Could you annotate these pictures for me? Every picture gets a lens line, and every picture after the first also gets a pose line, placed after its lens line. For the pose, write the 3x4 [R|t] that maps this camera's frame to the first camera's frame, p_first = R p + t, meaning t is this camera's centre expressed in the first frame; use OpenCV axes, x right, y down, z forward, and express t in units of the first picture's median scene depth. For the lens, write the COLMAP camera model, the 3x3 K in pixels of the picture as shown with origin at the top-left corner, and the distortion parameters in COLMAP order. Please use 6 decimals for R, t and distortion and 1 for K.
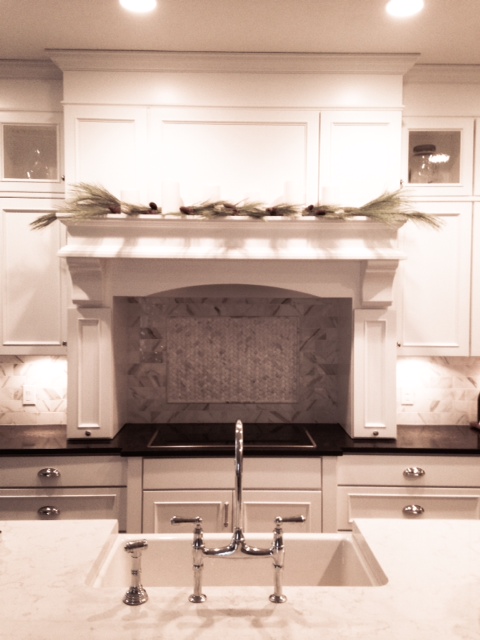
lens RADIAL K [[590.7, 0, 240.0], [0, 590.7, 320.0], [0, 0, 1]] dist [0.213240, -0.324102]
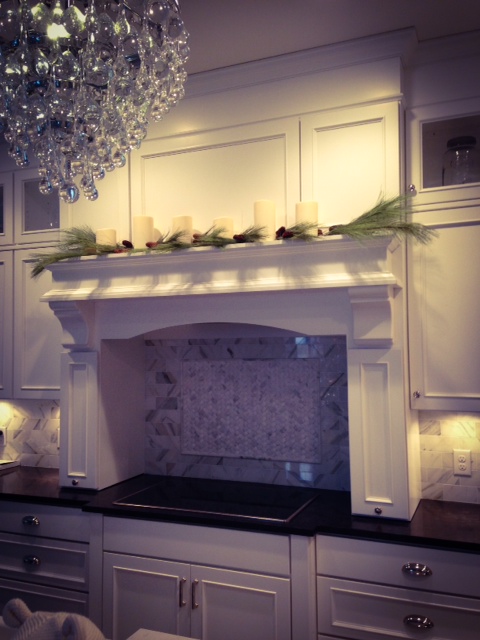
lens RADIAL K [[590.7, 0, 240.0], [0, 590.7, 320.0], [0, 0, 1]] dist [0.213240, -0.324102]
pose [[0.911397, -0.034990, -0.410039, 0.391916], [0.005562, 0.997335, -0.072743, 0.000442], [0.411492, 0.064017, 0.909162, 0.206691]]
